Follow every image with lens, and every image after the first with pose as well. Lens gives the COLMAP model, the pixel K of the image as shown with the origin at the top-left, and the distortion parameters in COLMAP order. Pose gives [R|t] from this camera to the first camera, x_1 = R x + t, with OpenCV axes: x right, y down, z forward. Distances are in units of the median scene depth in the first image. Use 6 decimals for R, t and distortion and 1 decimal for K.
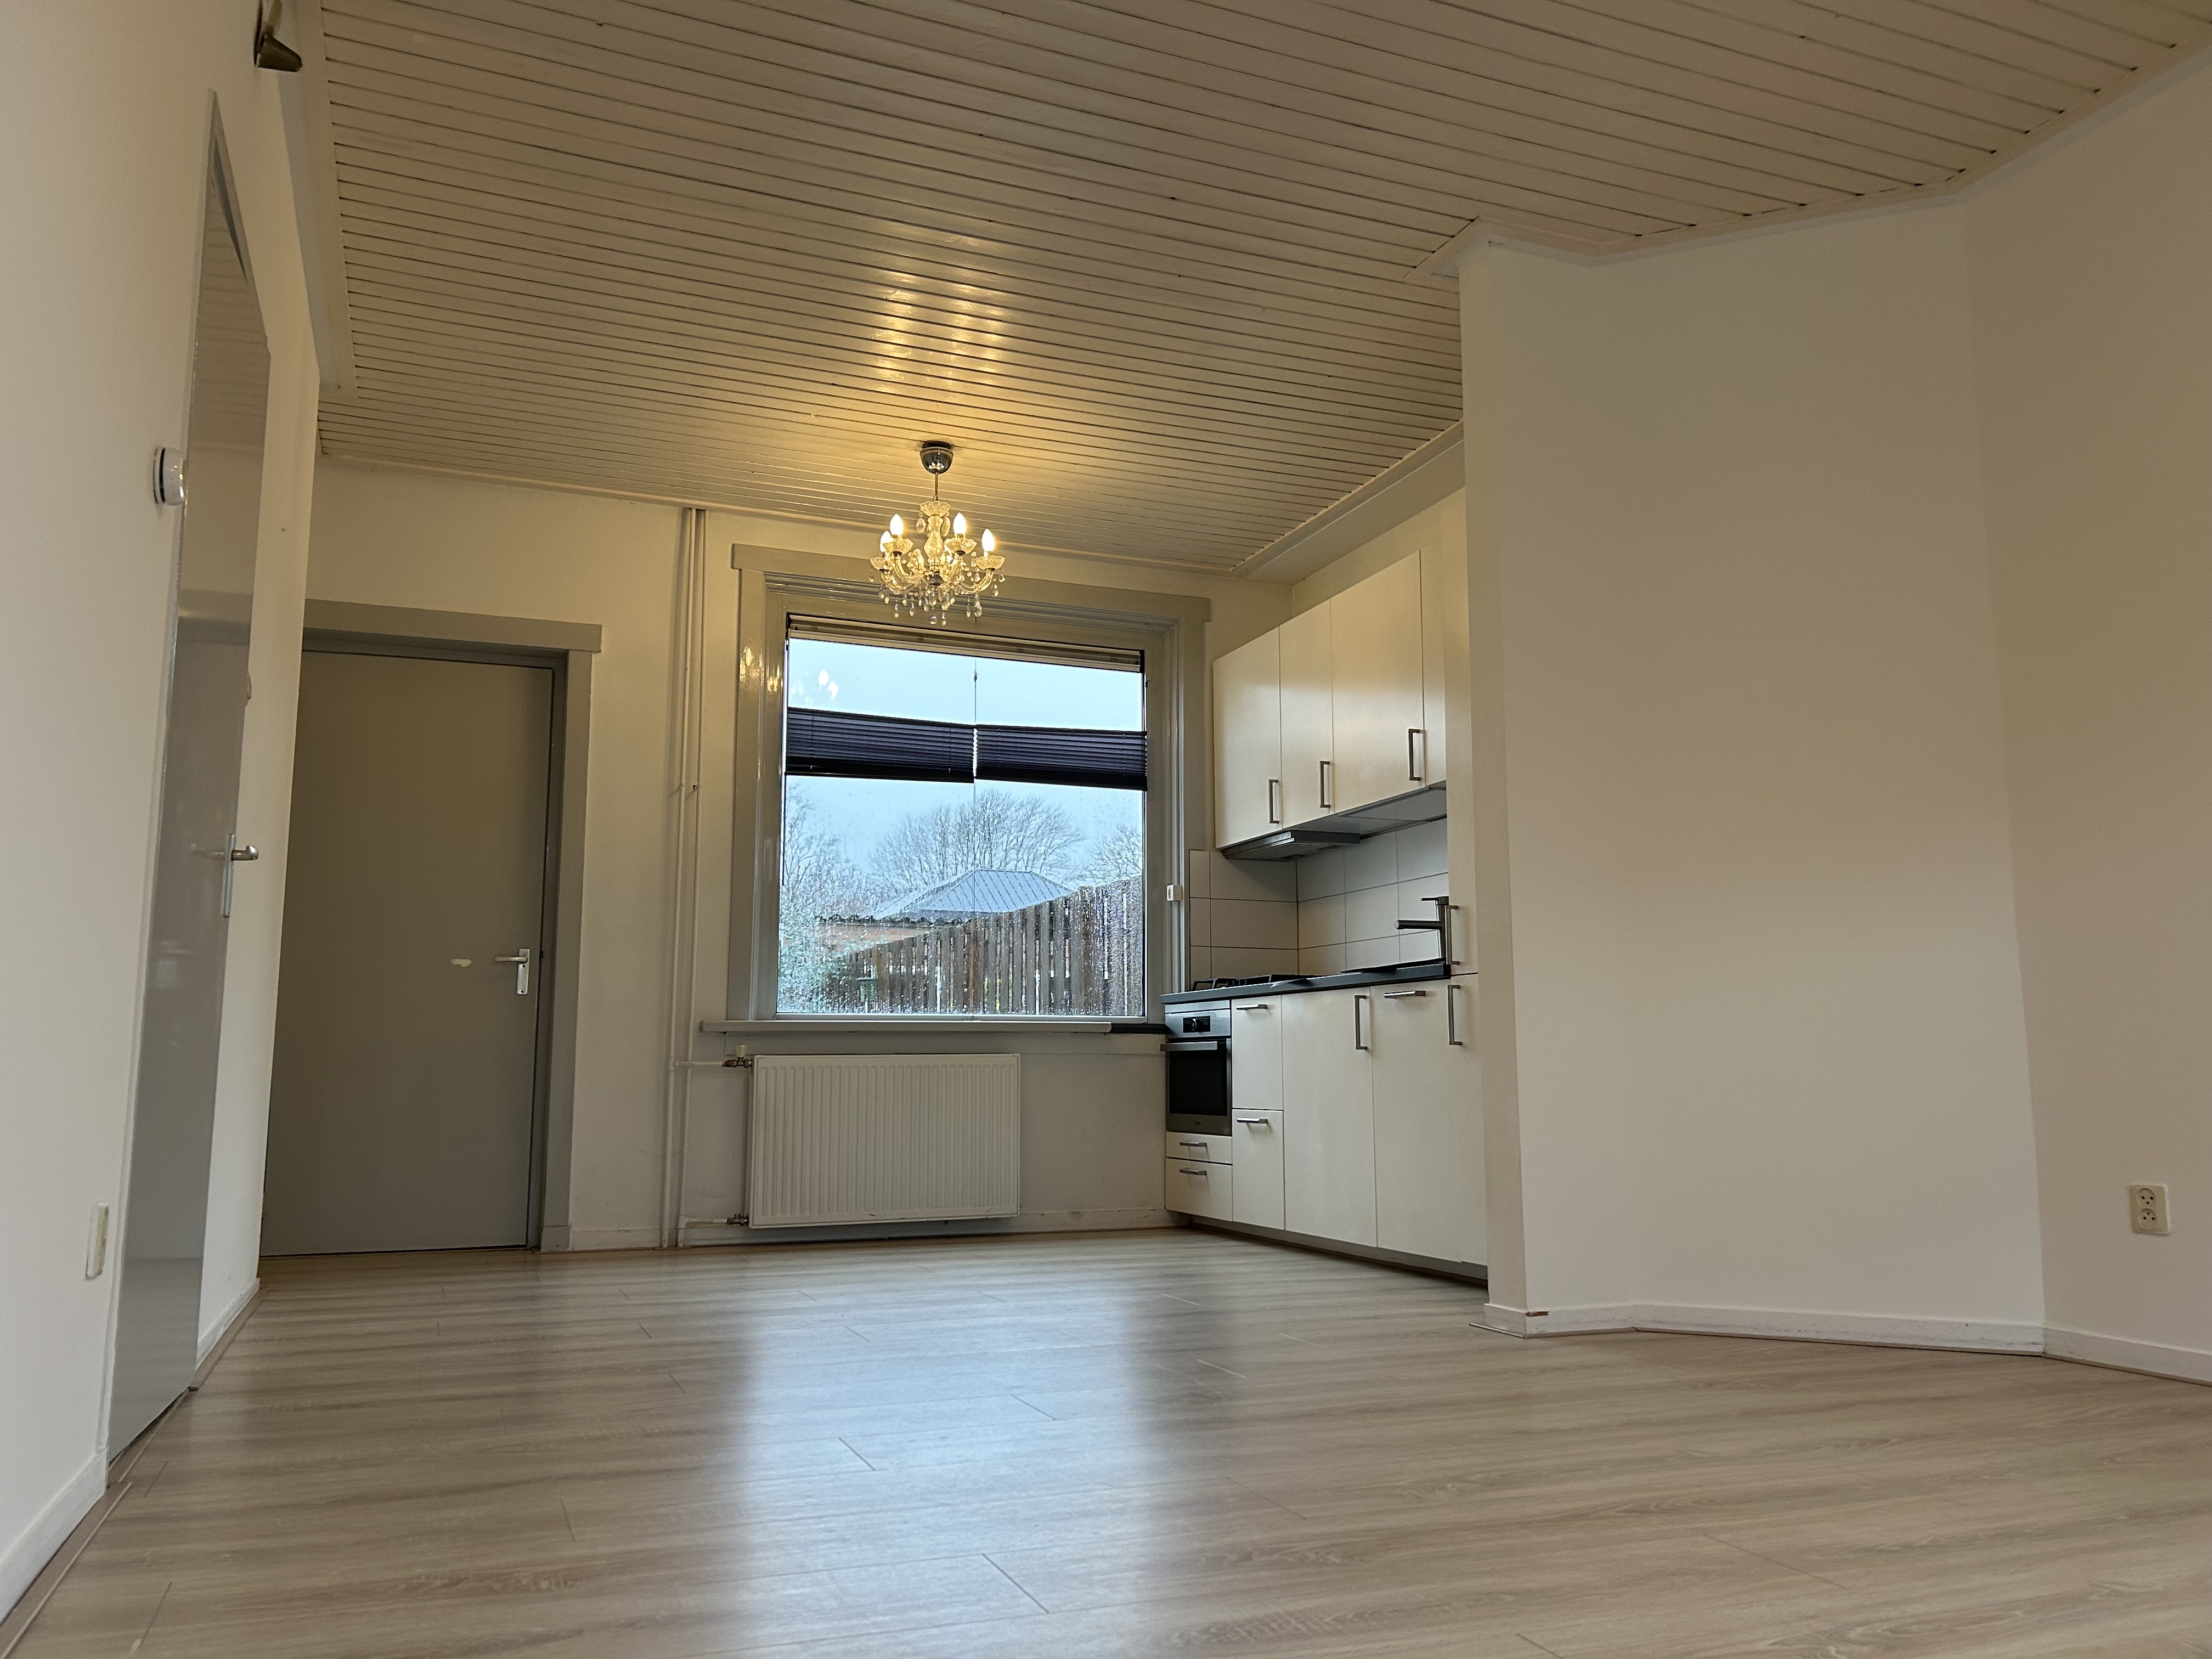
lens RADIAL K [[1666.1, 0, 1113.3], [0, 1666.1, 839.3], [0, 0, 1]] dist [0.193573, -0.466718]
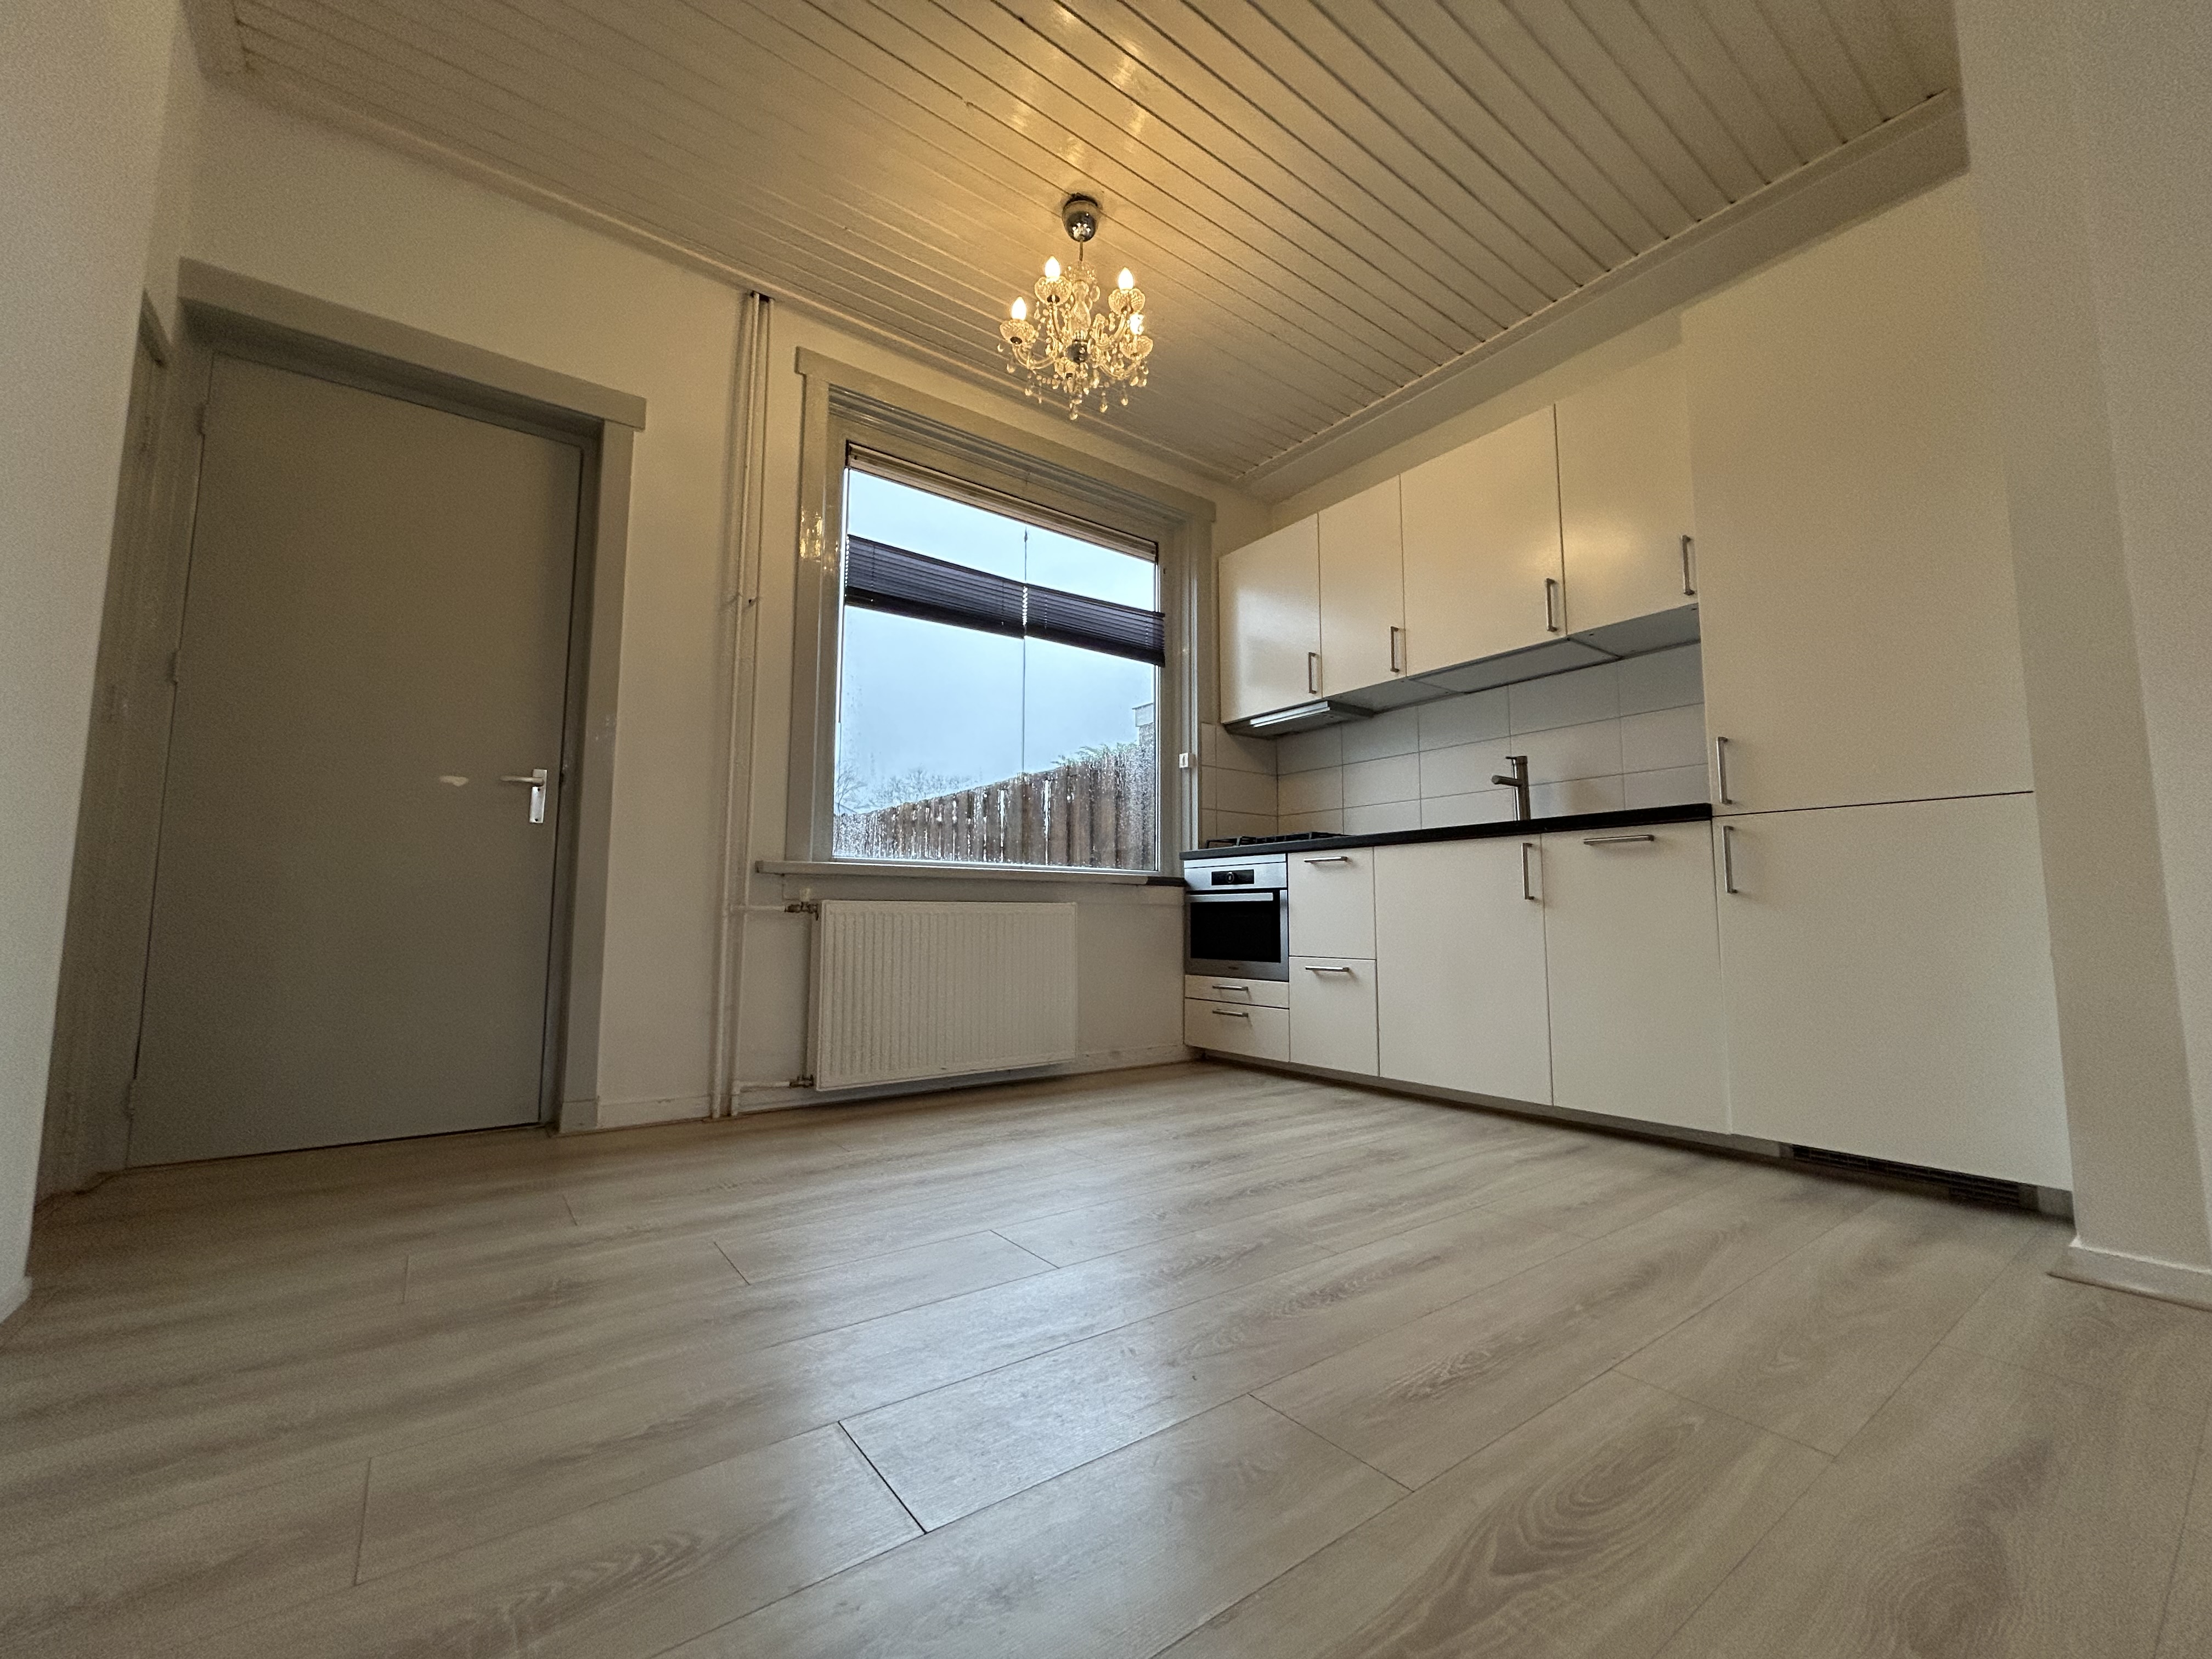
lens RADIAL K [[892.4, 0, 1102.3], [0, 892.4, 826.5], [0, 0, 1]] dist [0.001334, 0.000435]
pose [[0.967114, 0.030870, 0.252462, -0.180527], [-0.039778, 0.998750, 0.030255, 0.065519], [-0.251212, -0.039303, 0.967134, 0.479100]]
